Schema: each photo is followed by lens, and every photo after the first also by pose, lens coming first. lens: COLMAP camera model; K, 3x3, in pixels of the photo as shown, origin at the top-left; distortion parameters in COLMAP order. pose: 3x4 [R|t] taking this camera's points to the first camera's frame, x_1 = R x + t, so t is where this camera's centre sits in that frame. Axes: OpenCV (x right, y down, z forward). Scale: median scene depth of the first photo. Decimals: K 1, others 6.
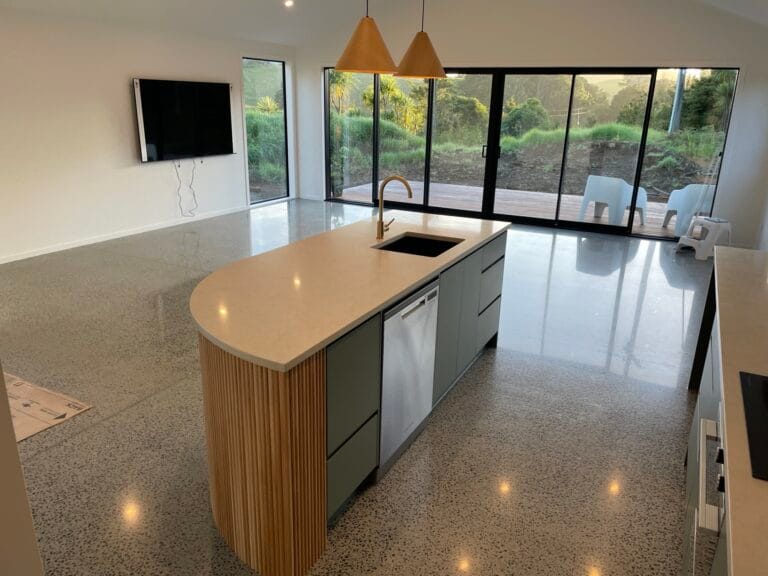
lens RADIAL K [[582.0, 0, 384.0], [0, 582.0, 288.0], [0, 0, 1]] dist [0.097403, -0.154043]
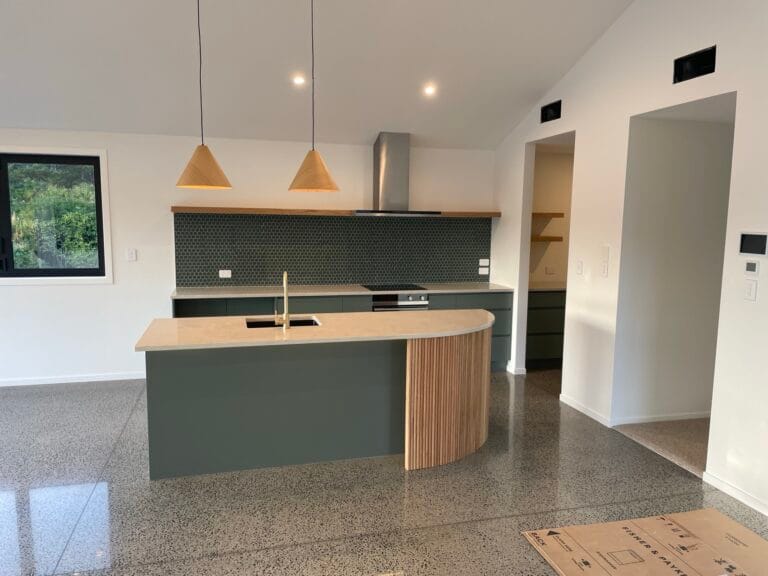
lens RADIAL K [[582.0, 0, 384.0], [0, 582.0, 288.0], [0, 0, 1]] dist [0.097403, -0.154043]
pose [[-0.676573, -0.123241, 0.725990, -1.008832], [0.198438, 0.918910, 0.340920, -0.543615], [-0.709134, 0.374721, -0.597254, 1.615245]]
